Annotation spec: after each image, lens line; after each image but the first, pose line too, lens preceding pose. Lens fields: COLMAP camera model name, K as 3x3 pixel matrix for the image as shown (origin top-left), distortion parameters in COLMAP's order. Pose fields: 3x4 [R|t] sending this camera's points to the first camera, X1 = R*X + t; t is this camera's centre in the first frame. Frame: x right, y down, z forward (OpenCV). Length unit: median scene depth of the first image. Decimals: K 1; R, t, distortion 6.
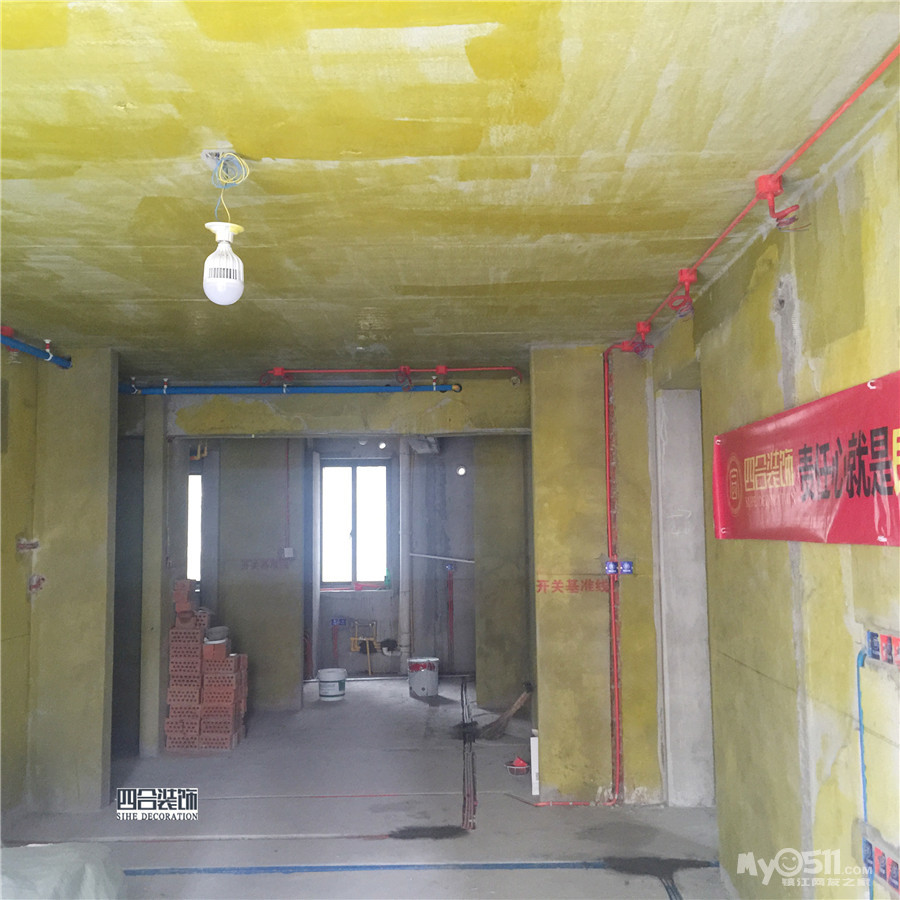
lens RADIAL K [[1043.6, 0, 458.4], [0, 1043.6, 448.2], [0, 0, 1]] dist [0.090000, -0.118753]
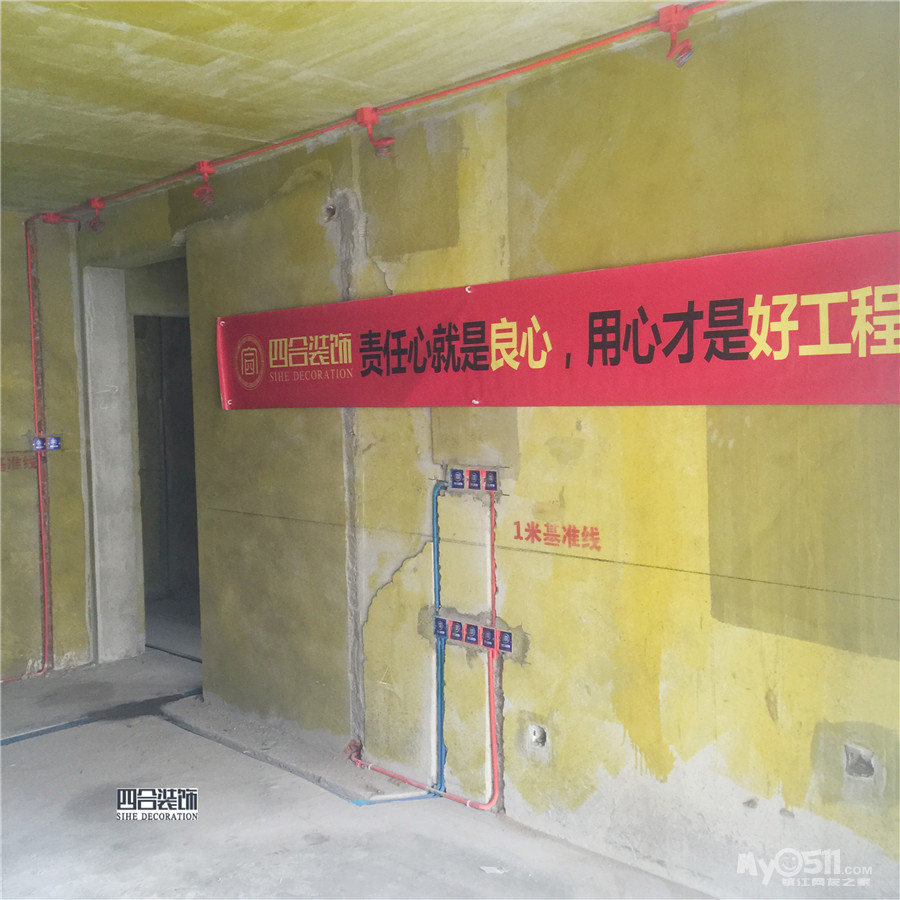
lens RADIAL K [[1043.6, 0, 458.4], [0, 1043.6, 448.2], [0, 0, 1]] dist [0.090000, -0.118753]
pose [[0.701623, -0.043729, 0.711205, -0.410068], [-0.036860, 0.994551, 0.097514, 0.008751], [-0.711594, -0.094633, 0.696189, 0.031728]]
